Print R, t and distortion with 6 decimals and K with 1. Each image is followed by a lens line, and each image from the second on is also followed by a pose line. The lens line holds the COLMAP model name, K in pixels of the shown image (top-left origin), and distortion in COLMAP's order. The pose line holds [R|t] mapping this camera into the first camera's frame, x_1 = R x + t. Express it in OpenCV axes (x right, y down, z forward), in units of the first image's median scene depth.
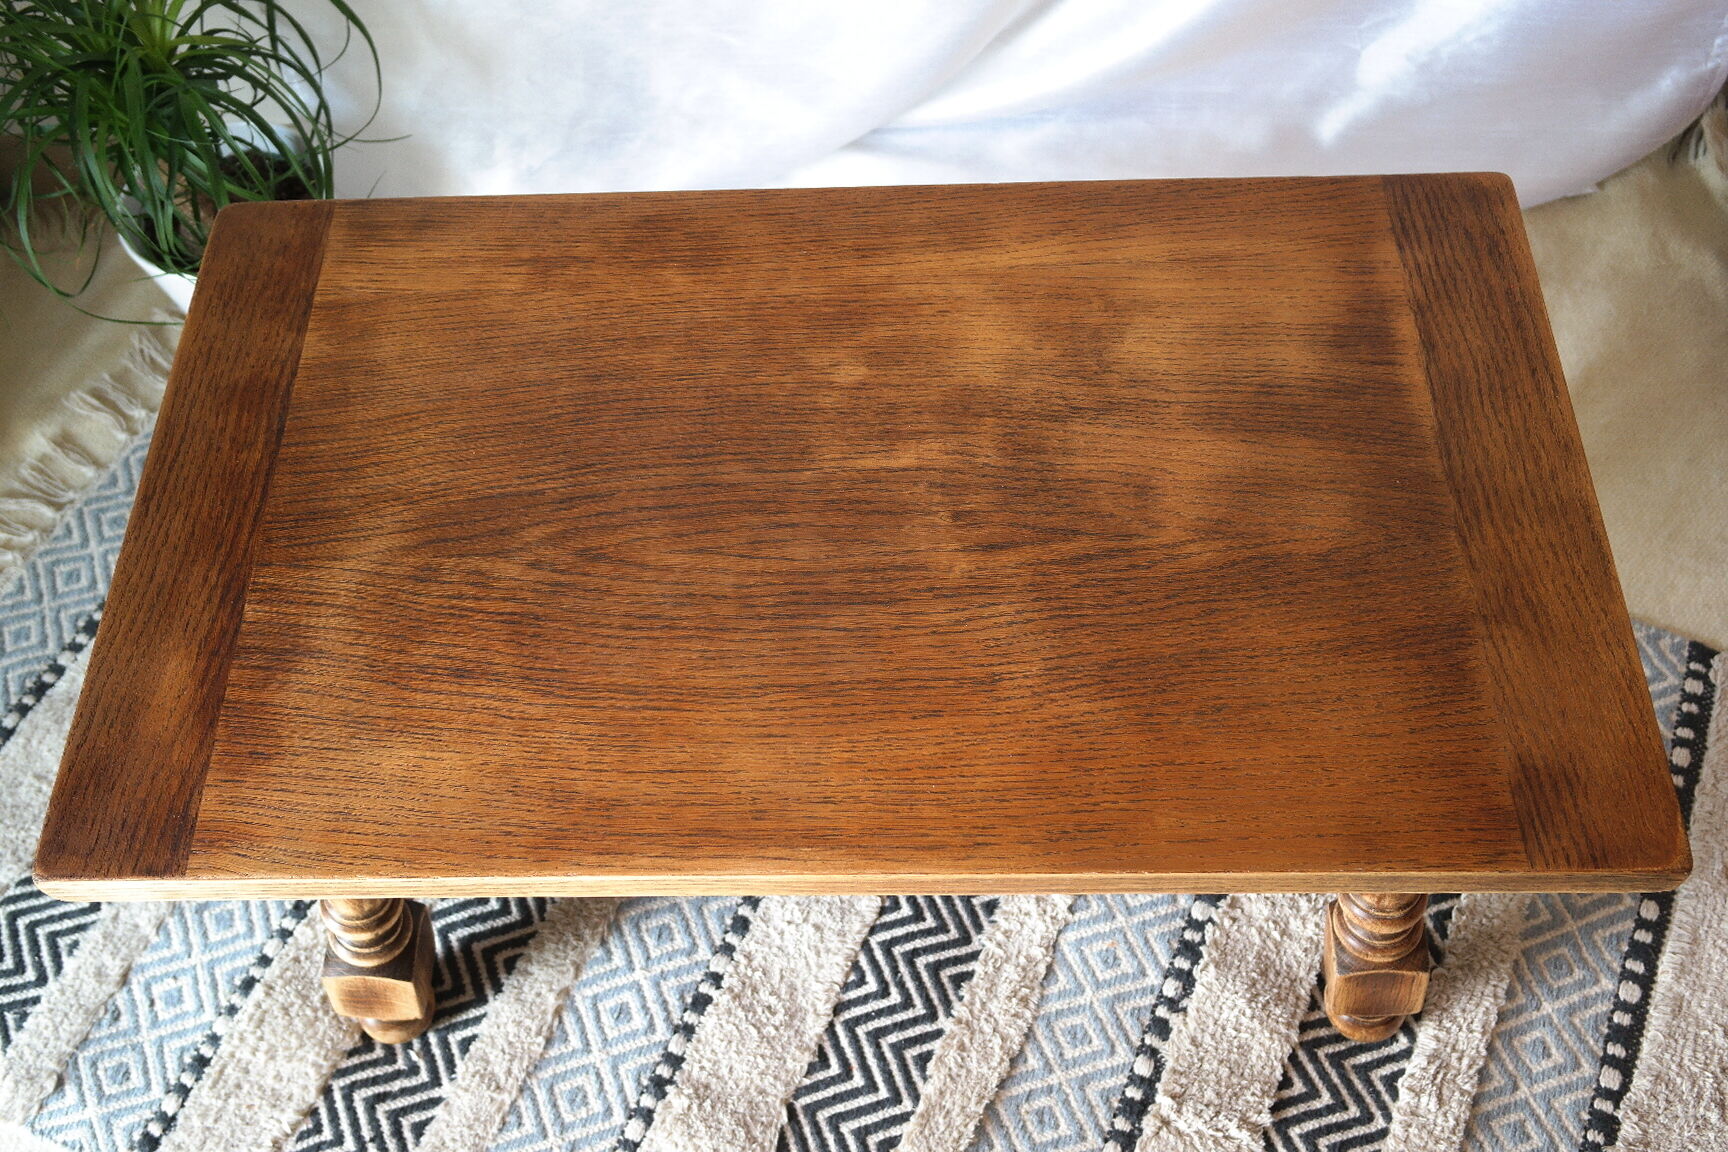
lens RADIAL K [[1596.6, 0, 855.6], [0, 1596.6, 577.0], [0, 0, 1]] dist [-0.003557, 0.000000]
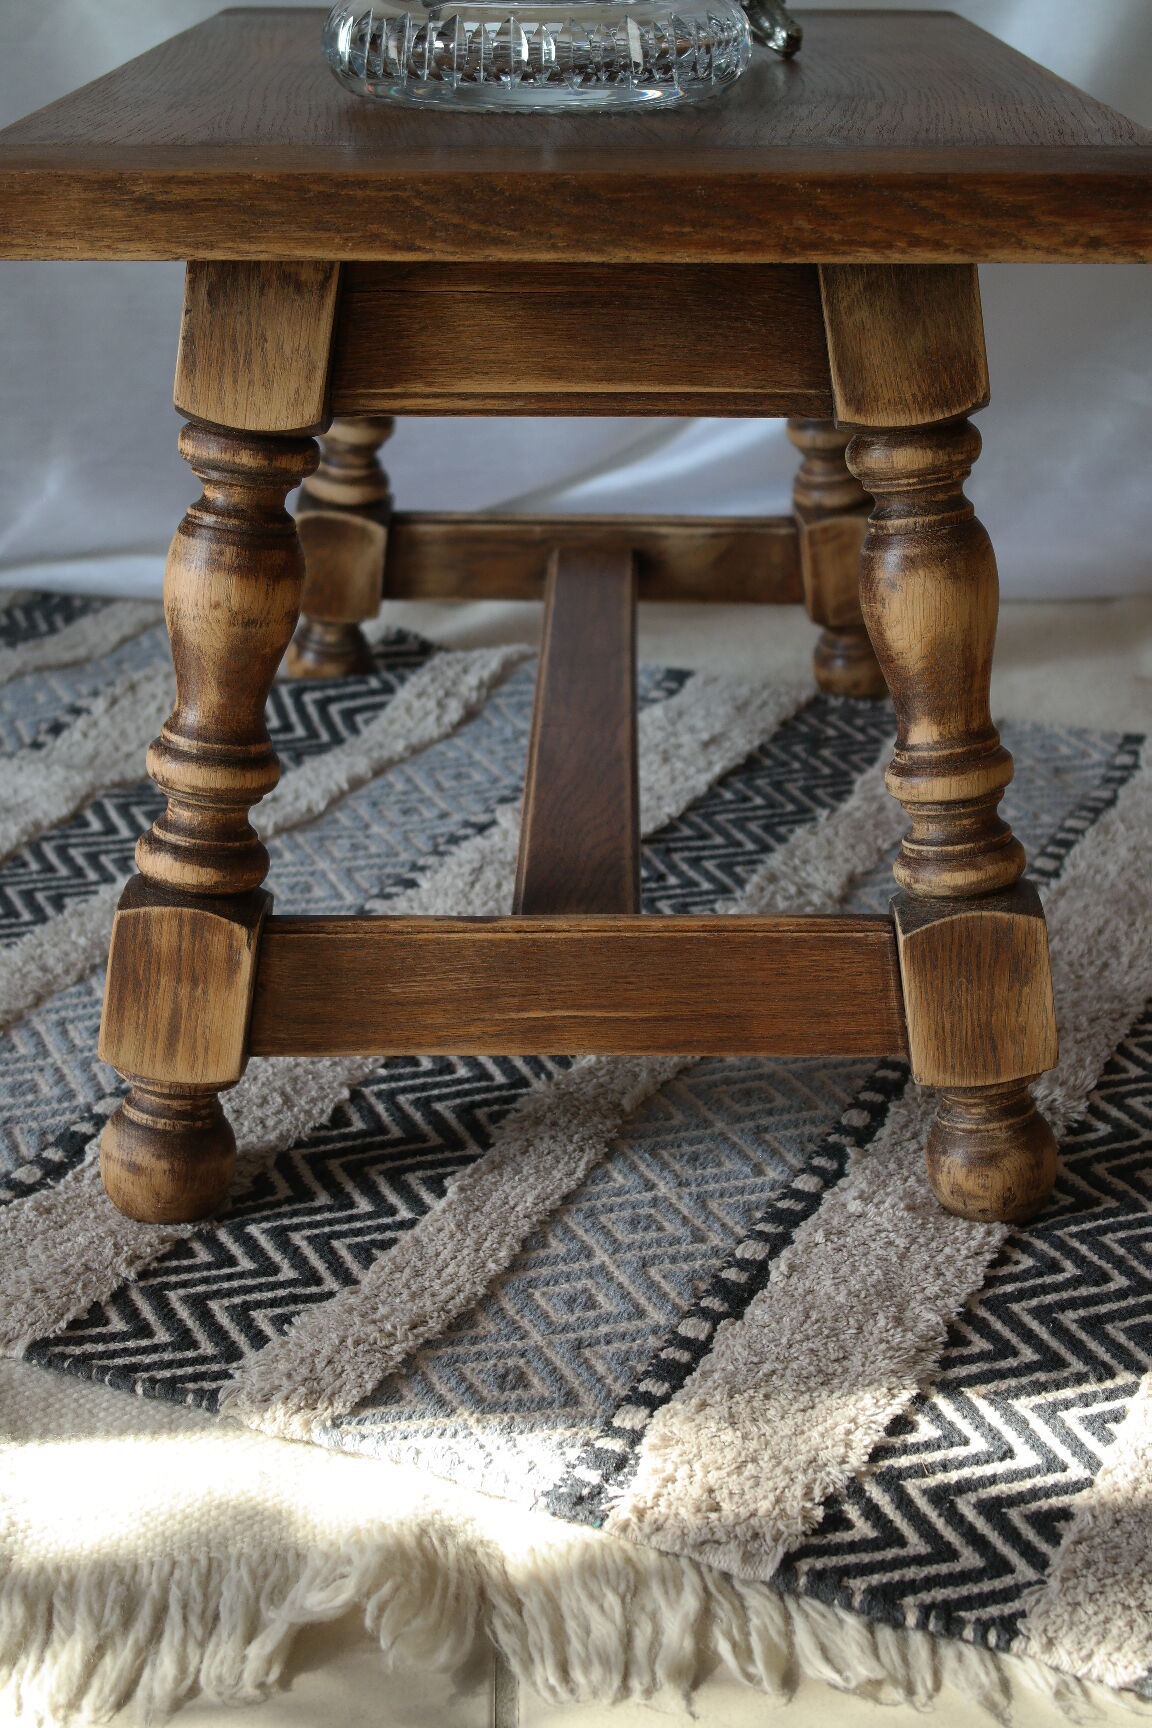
lens RADIAL K [[2686.1, 0, 572.8], [0, 2686.1, 877.1], [0, 0, 1]] dist [-0.022644, 0.000000]
pose [[0.999257, 0.028249, 0.026206, 0.015702], [-0.006370, 0.791832, -0.610706, 0.913482], [-0.038003, 0.610086, 0.791424, 0.089161]]
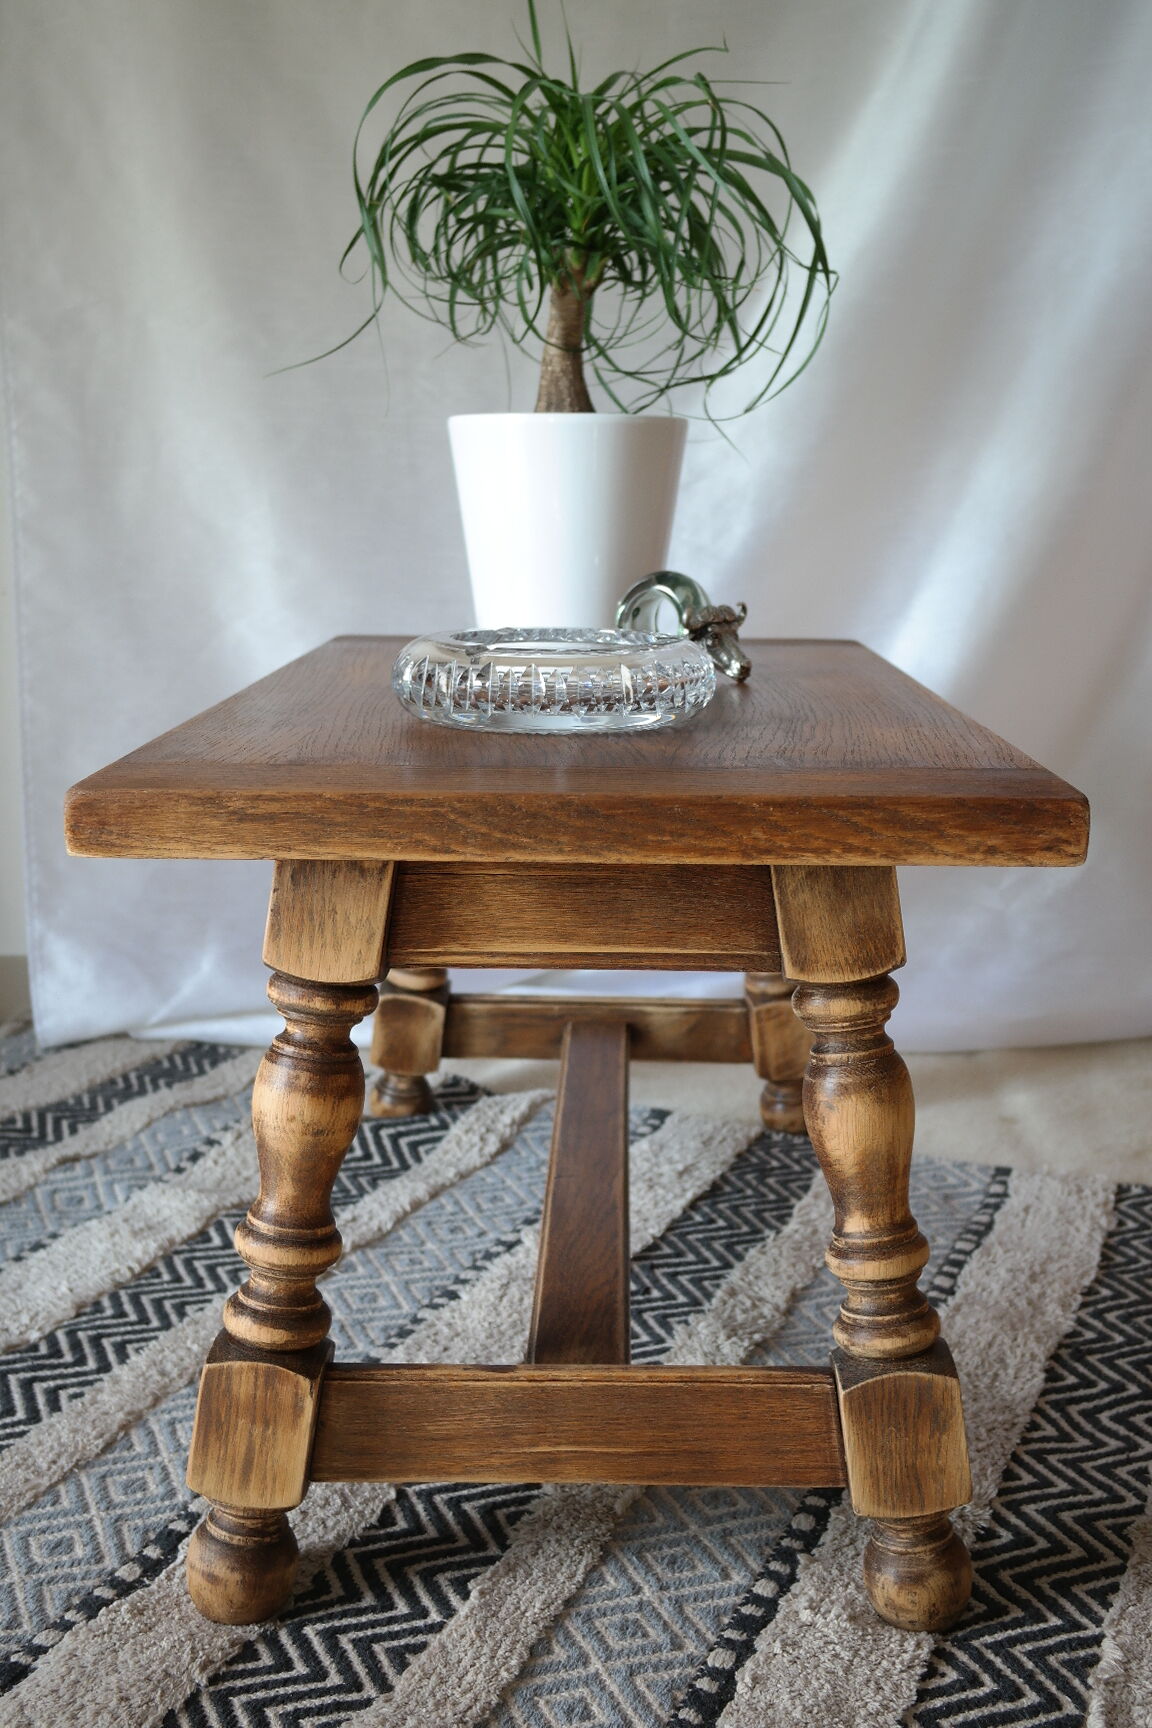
lens RADIAL K [[1787.6, 0, 575.8], [0, 1787.6, 885.0], [0, 0, 1]] dist [0.011793, 0.000000]
pose [[0.999191, 0.038079, 0.012944, 0.023436], [-0.016698, 0.685553, -0.727831, 0.767730], [-0.036588, 0.727026, 0.685634, 0.159335]]
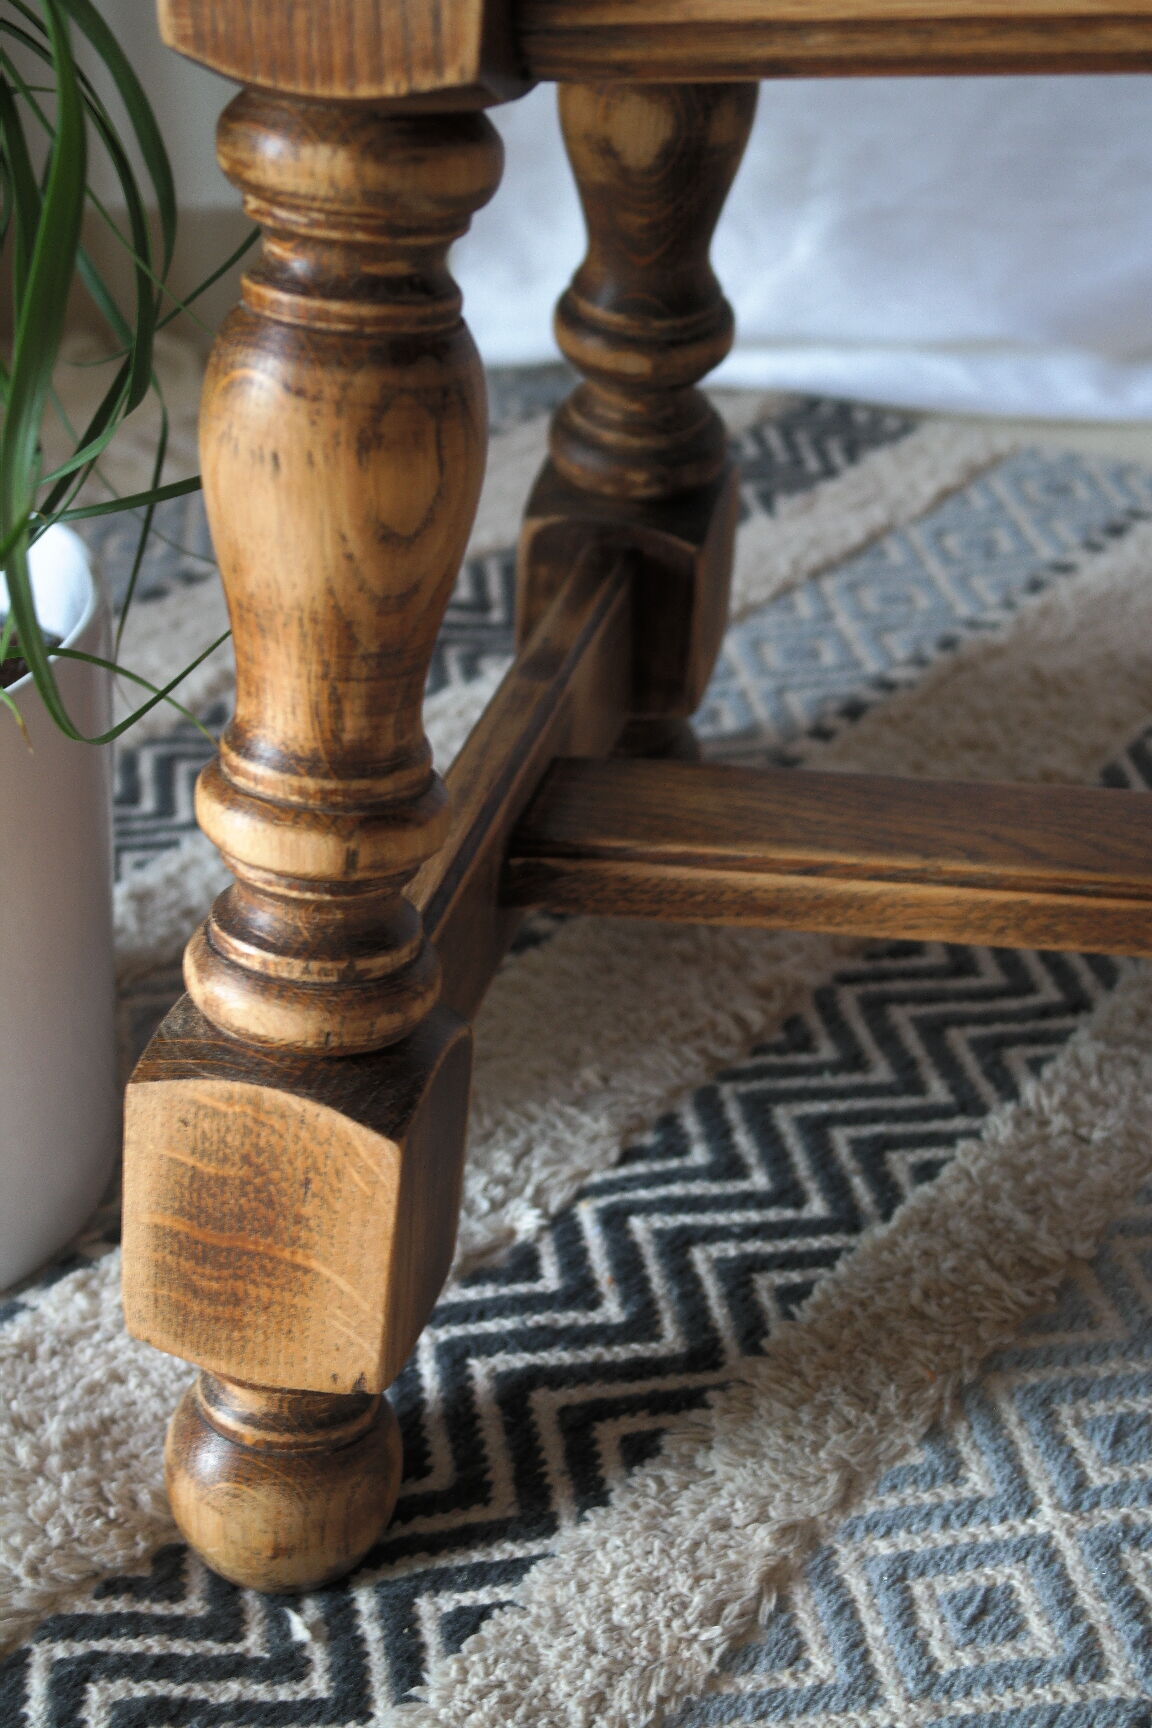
lens RADIAL K [[2488.1, 0, 585.8], [0, 2488.1, 855.9], [0, 0, 1]] dist [-0.074936, 0.000000]
pose [[0.972874, 0.098204, -0.209457, -0.140271], [-0.186623, 0.868215, -0.459755, 0.385916], [0.136704, 0.486373, 0.862991, 0.533209]]
